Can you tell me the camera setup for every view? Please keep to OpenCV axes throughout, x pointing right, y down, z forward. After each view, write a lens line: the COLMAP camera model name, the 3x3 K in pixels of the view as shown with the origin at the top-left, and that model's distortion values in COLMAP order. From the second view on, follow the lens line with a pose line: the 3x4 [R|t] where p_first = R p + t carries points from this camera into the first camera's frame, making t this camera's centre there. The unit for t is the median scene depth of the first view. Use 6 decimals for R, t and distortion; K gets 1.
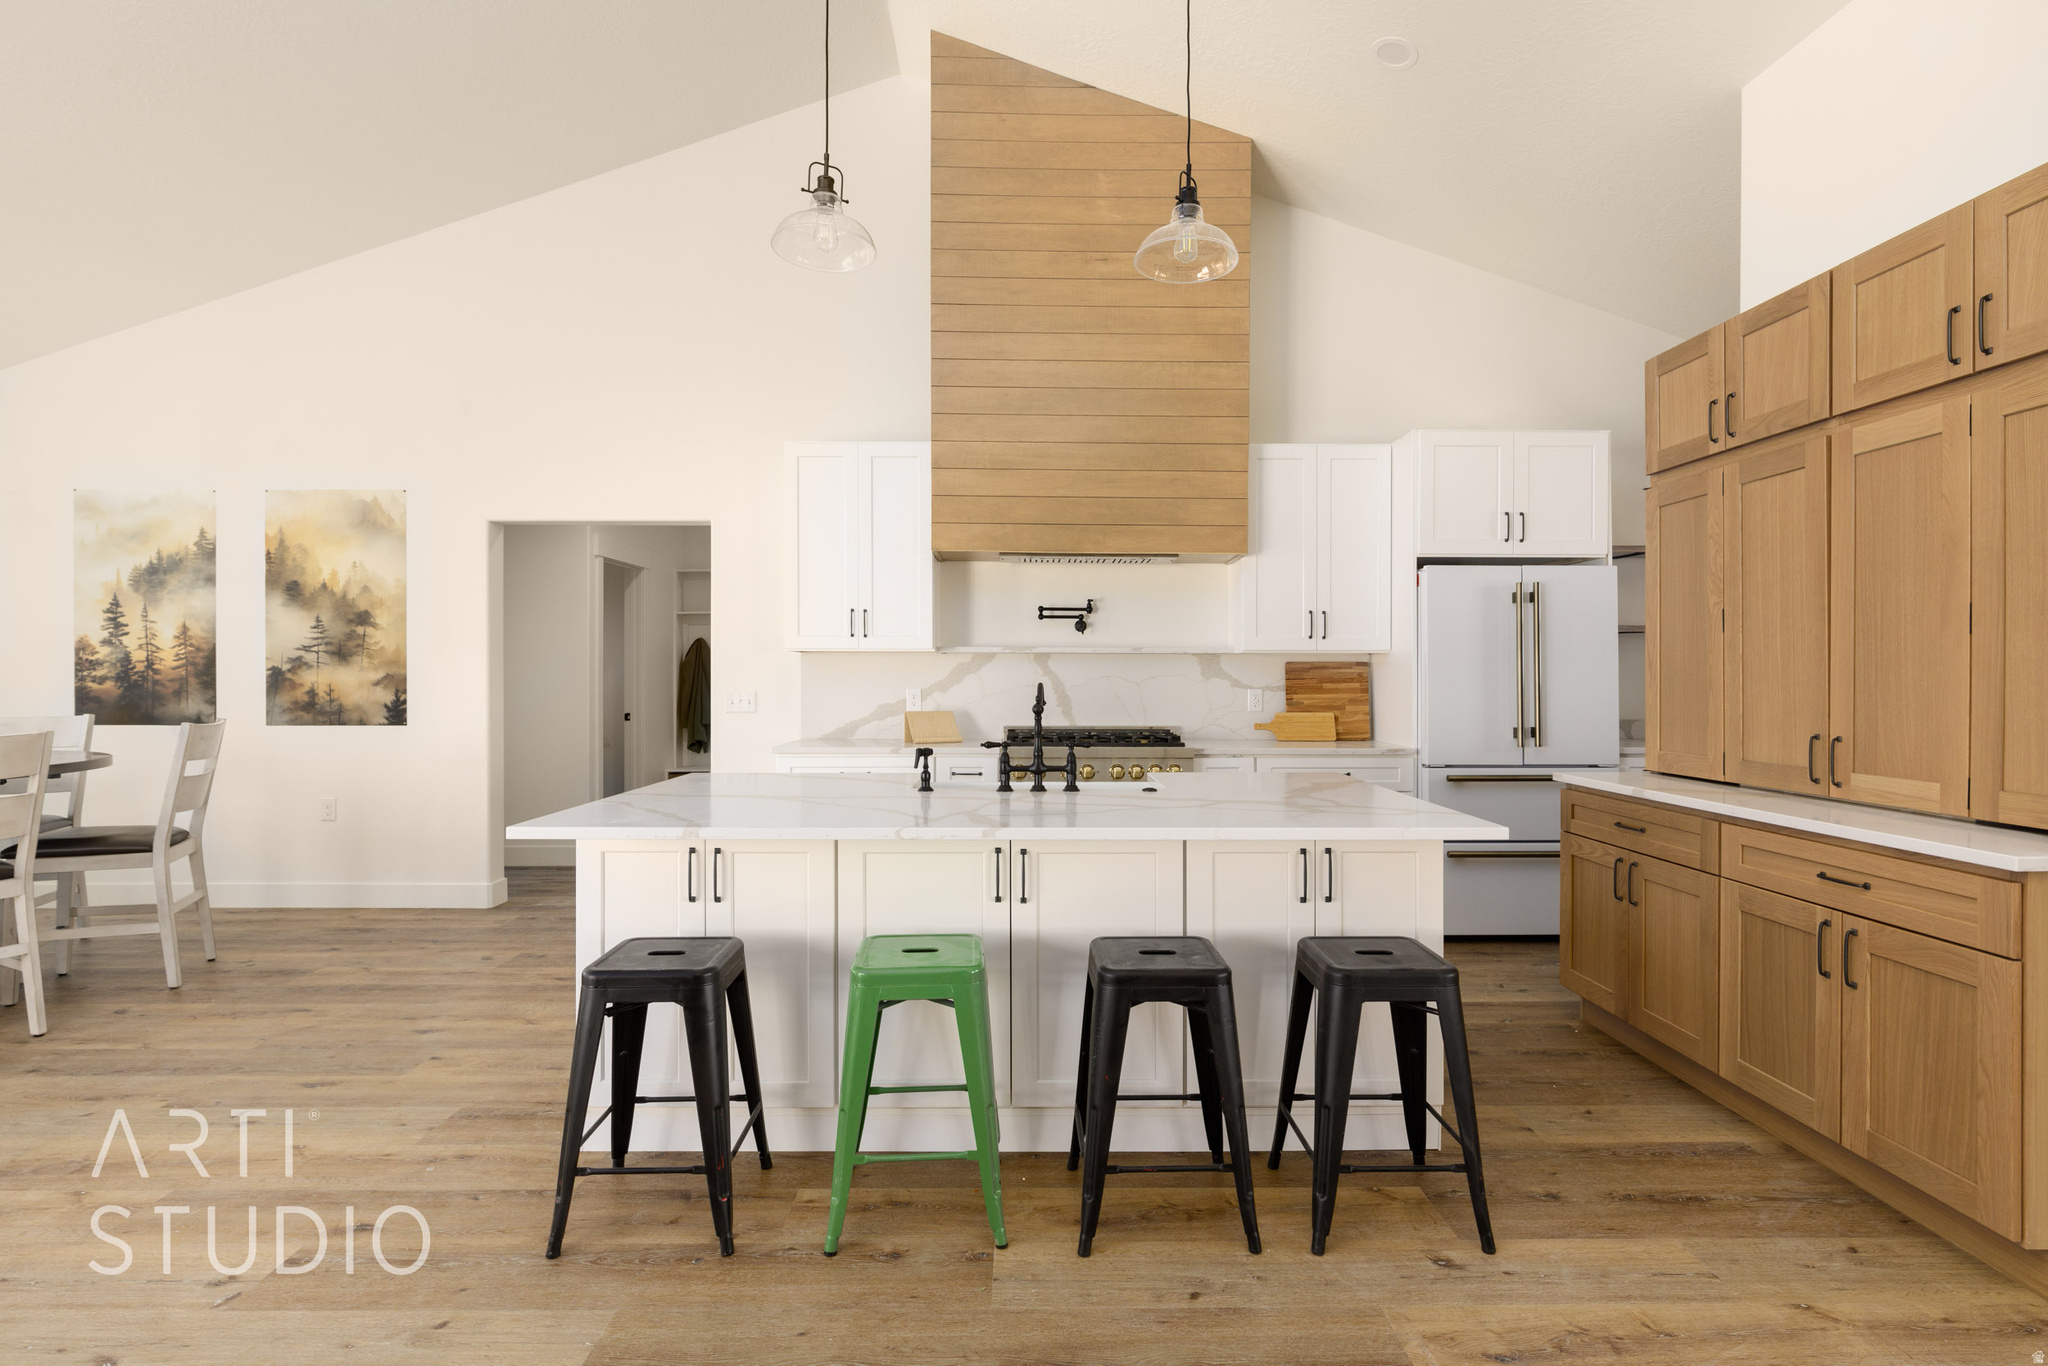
lens RADIAL K [[994.4, 0, 1033.5], [0, 994.4, 680.2], [0, 0, 1]] dist [-0.001113, -0.000701]
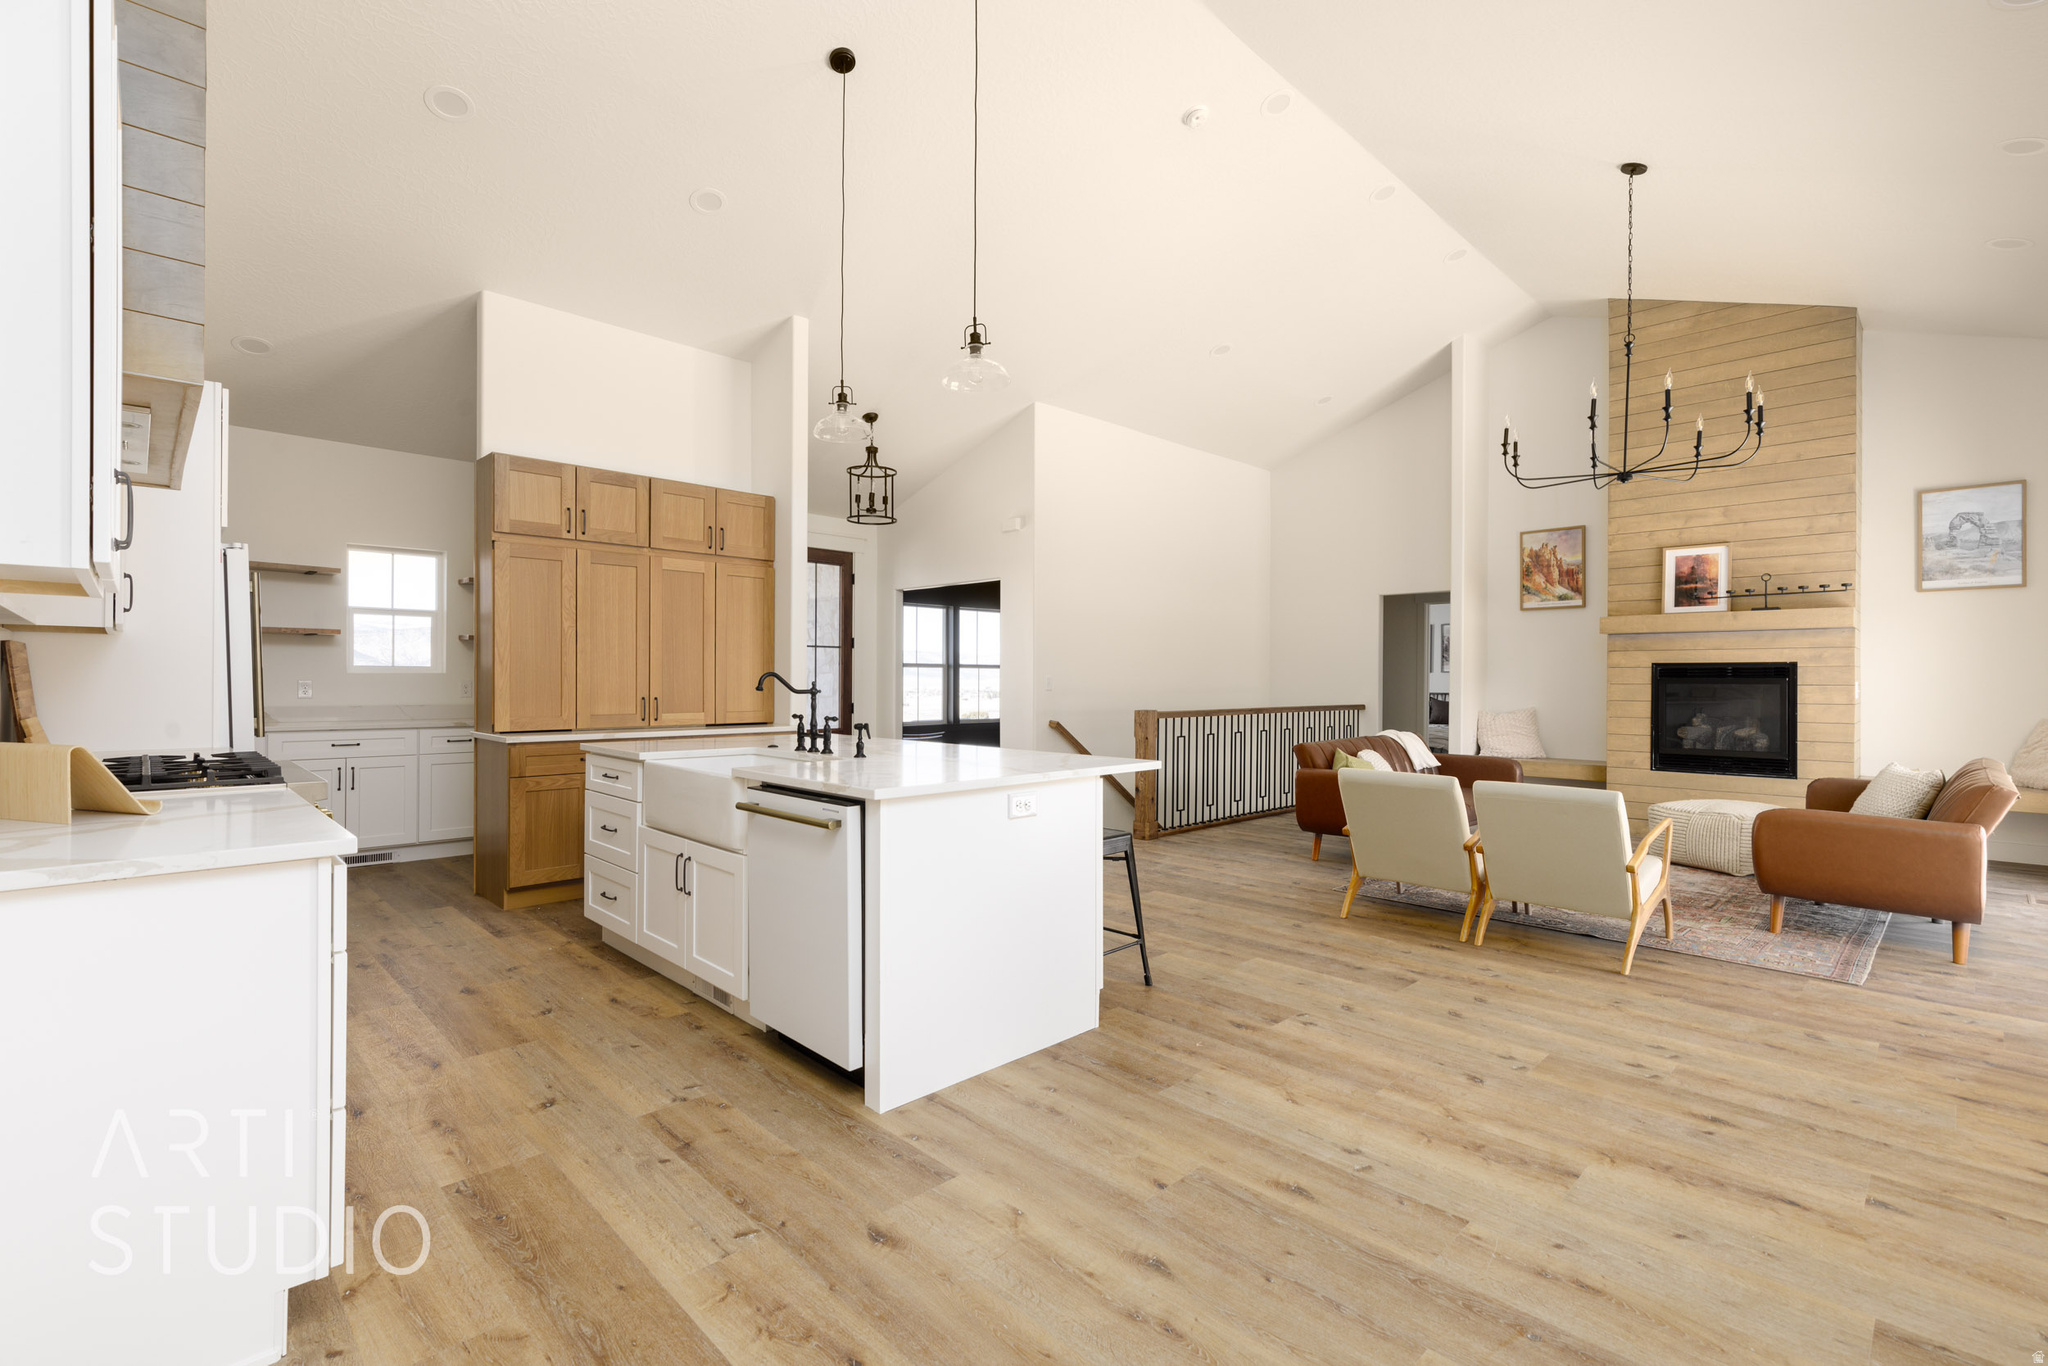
lens RADIAL K [[914.3, 0, 1030.9], [0, 914.3, 679.7], [0, 0, 1]] dist [0.010474, -0.003588]
pose [[-0.693049, -0.004533, 0.720876, -0.624719], [0.000096, 0.999980, 0.006381, 0.002999], [-0.720890, 0.004491, -0.693034, 0.939013]]
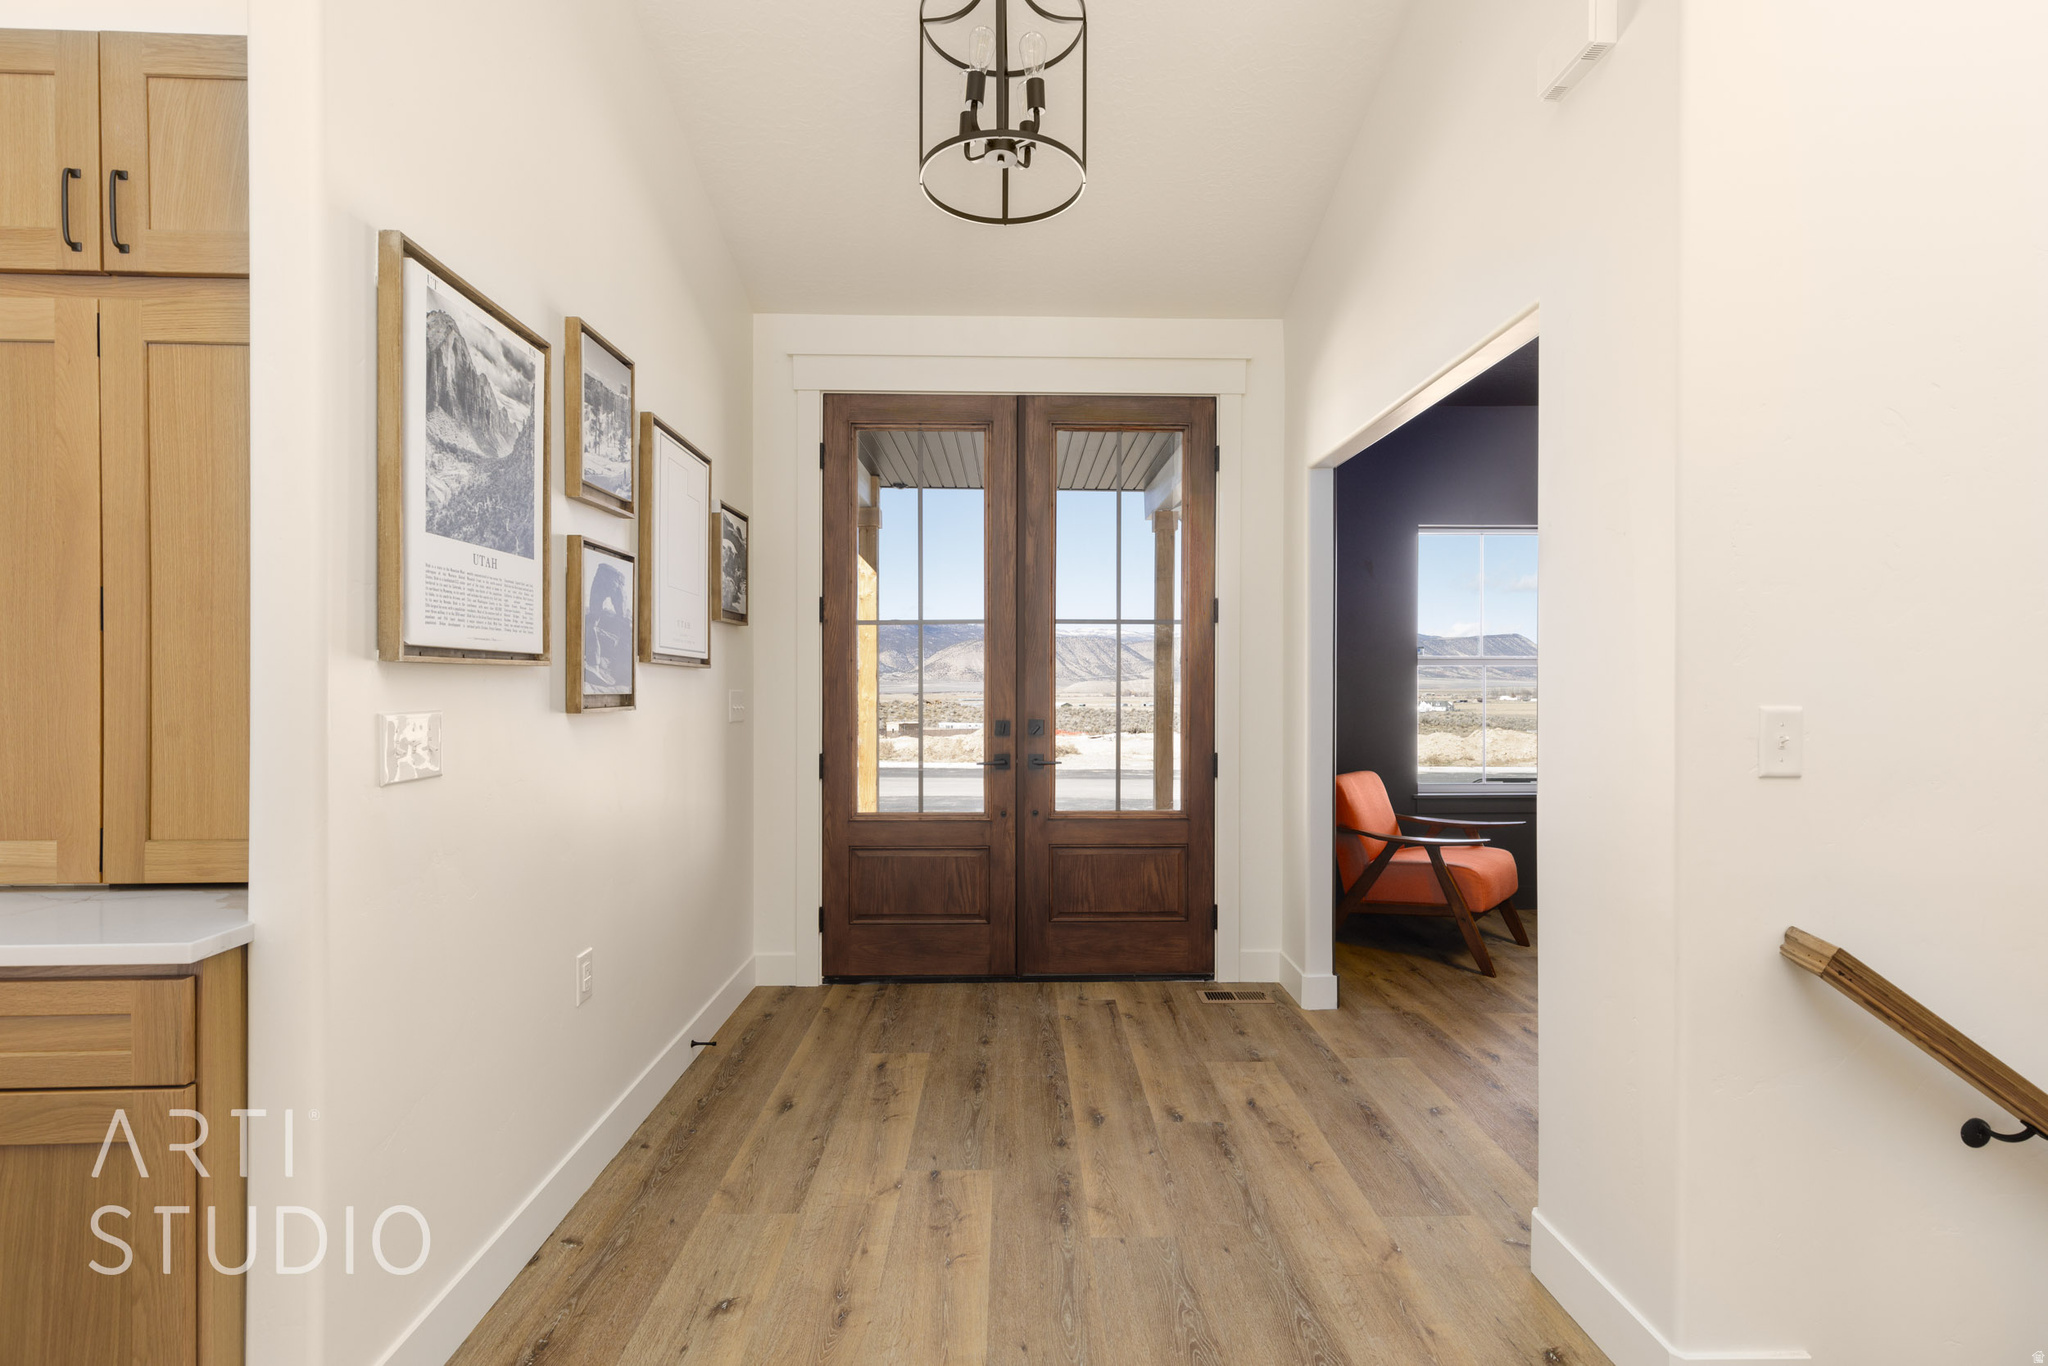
lens RADIAL K [[914.3, 0, 1030.9], [0, 914.3, 679.7], [0, 0, 1]] dist [0.010474, -0.003588]
pose [[-0.009853, -0.004418, 0.999942, 0.118845], [0.004424, 0.999980, 0.004462, -0.004475], [-0.999942, 0.004468, -0.009833, 0.147081]]
